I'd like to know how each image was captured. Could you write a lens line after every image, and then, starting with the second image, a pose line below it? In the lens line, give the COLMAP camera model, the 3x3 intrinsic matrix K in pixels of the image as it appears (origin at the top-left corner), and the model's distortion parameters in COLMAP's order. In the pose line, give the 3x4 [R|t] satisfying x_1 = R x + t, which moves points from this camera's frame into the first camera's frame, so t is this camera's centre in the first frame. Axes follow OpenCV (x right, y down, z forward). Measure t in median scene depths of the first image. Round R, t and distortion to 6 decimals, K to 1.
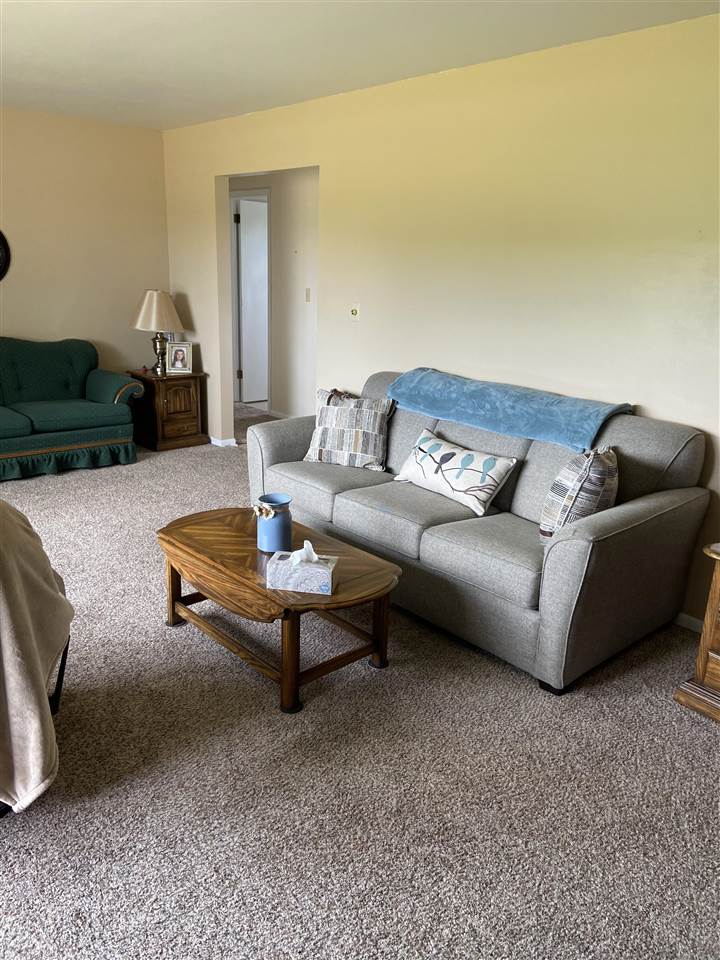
lens RADIAL K [[728.8, 0, 362.7], [0, 728.8, 476.4], [0, 0, 1]] dist [0.043099, -0.019712]
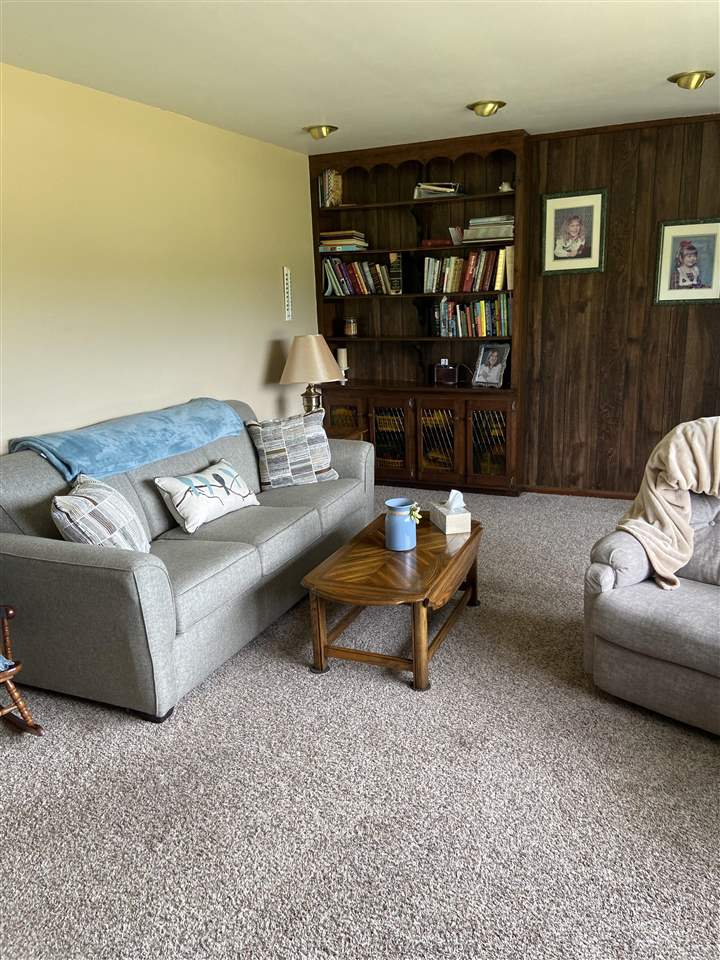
lens RADIAL K [[728.8, 0, 357.6], [0, 728.8, 486.2], [0, 0, 1]] dist [0.043099, -0.019712]
pose [[-0.416575, -0.256901, 0.872048, -1.108604], [0.273477, 0.879398, 0.389705, -0.465455], [-0.866992, 0.400826, -0.296079, 1.427241]]
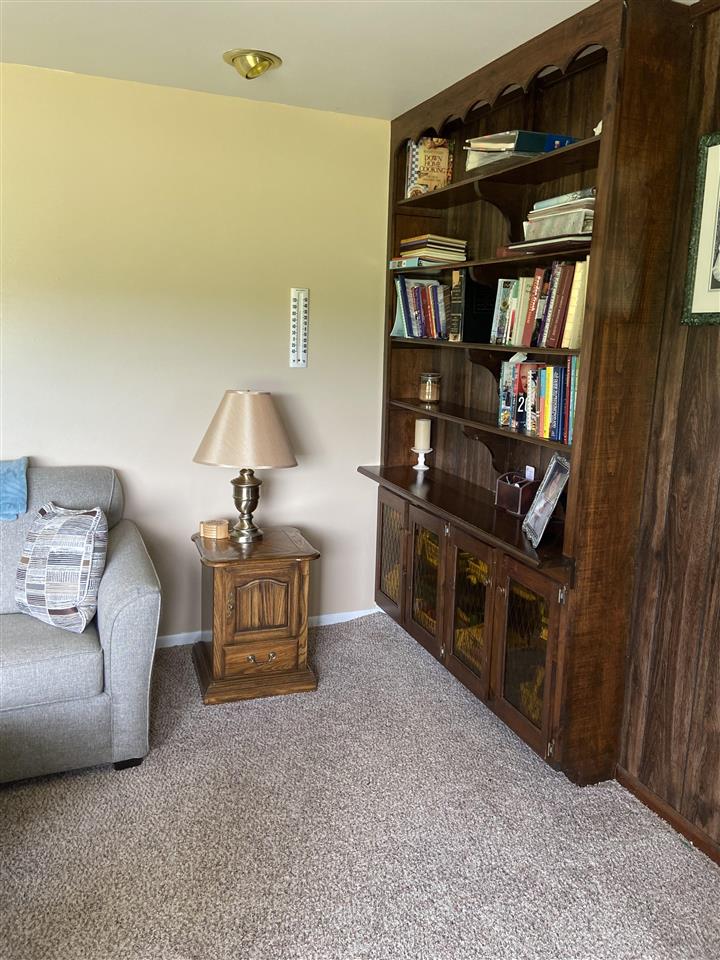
lens RADIAL K [[728.8, 0, 364.0], [0, 728.8, 474.3], [0, 0, 1]] dist [0.043099, -0.019712]
pose [[0.321445, -0.211284, 0.923056, -0.433285], [0.242005, 0.960748, 0.135636, -0.118592], [-0.915482, 0.179784, 0.359960, 0.320603]]
